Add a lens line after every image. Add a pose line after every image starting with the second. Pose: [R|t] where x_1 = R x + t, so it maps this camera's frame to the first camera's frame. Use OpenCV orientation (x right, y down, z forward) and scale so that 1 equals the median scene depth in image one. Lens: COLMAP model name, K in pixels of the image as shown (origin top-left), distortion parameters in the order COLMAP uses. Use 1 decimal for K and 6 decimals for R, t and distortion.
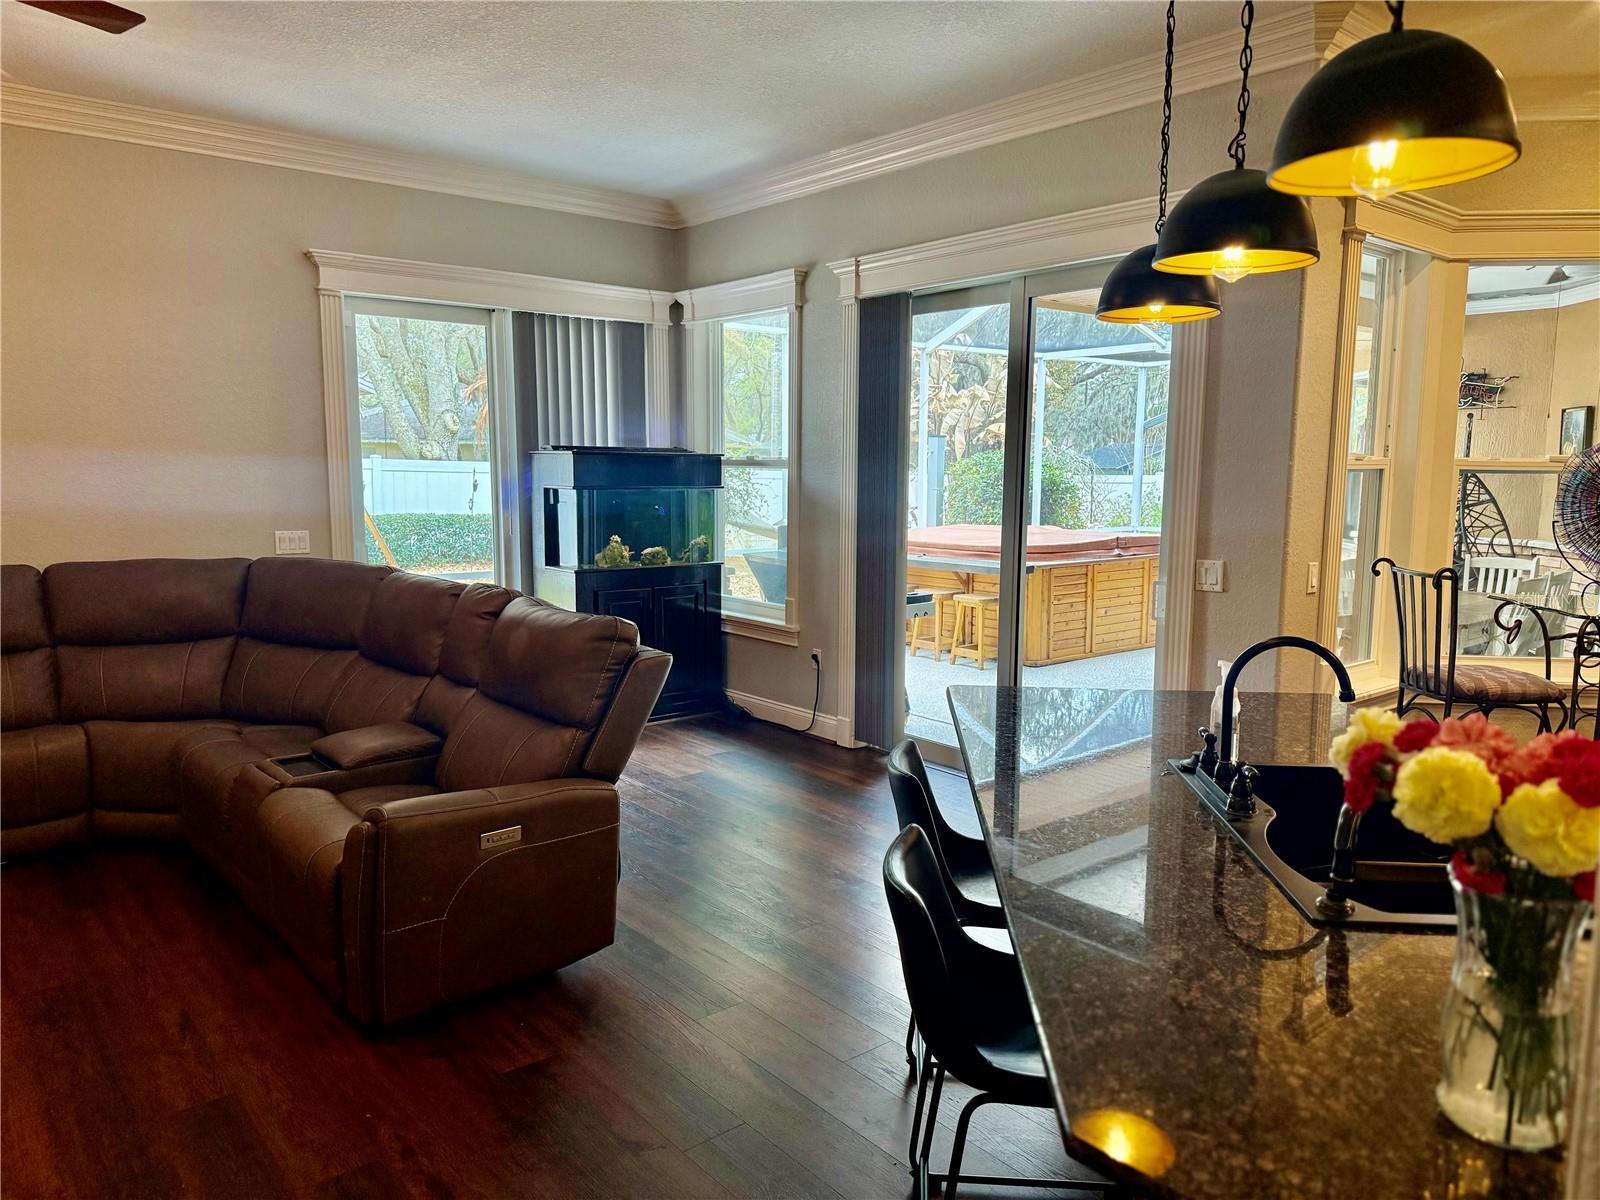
lens RADIAL K [[1119.1, 0, 799.6], [0, 1119.1, 607.2], [0, 0, 1]] dist [0.130466, -0.199349]
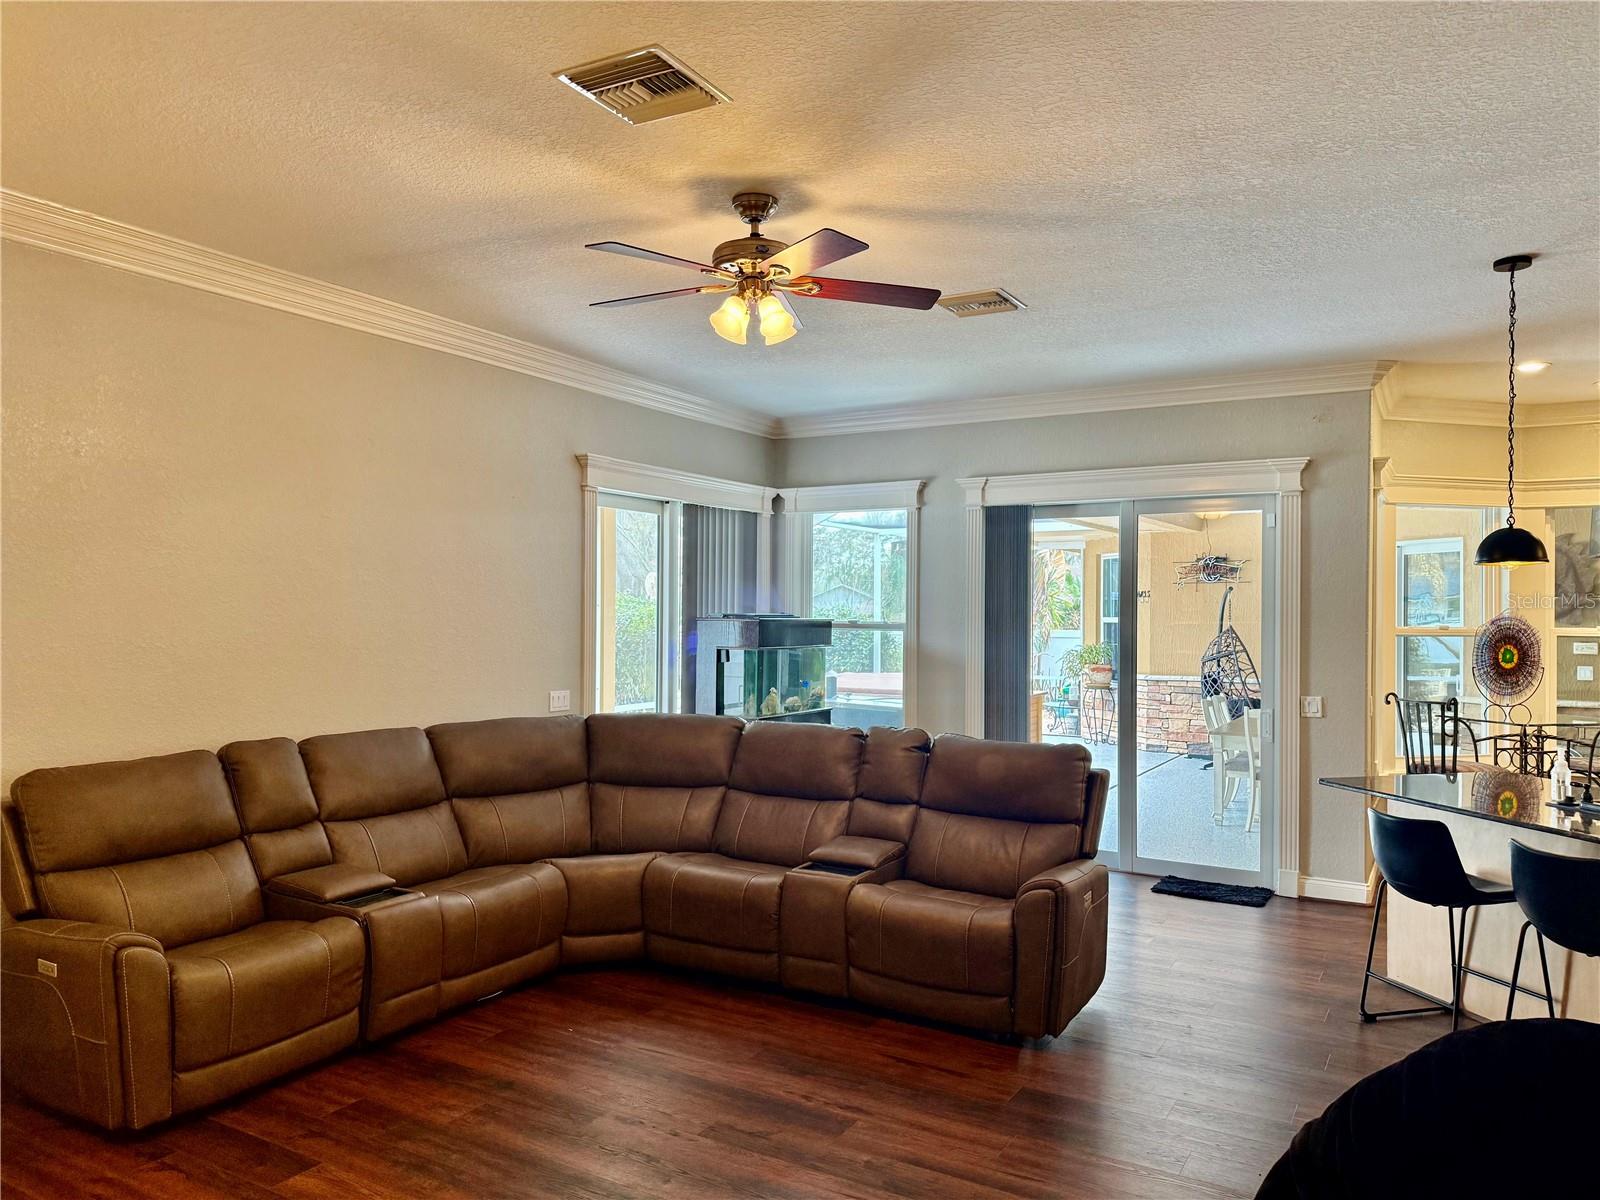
lens RADIAL K [[1119.1, 0, 799.6], [0, 1119.1, 607.2], [0, 0, 1]] dist [0.130466, -0.199349]
pose [[0.937705, 0.003186, 0.347418, -0.580475], [0.042088, 0.991552, -0.122693, -0.001308], [-0.344873, 0.129672, 0.929649, -0.136581]]
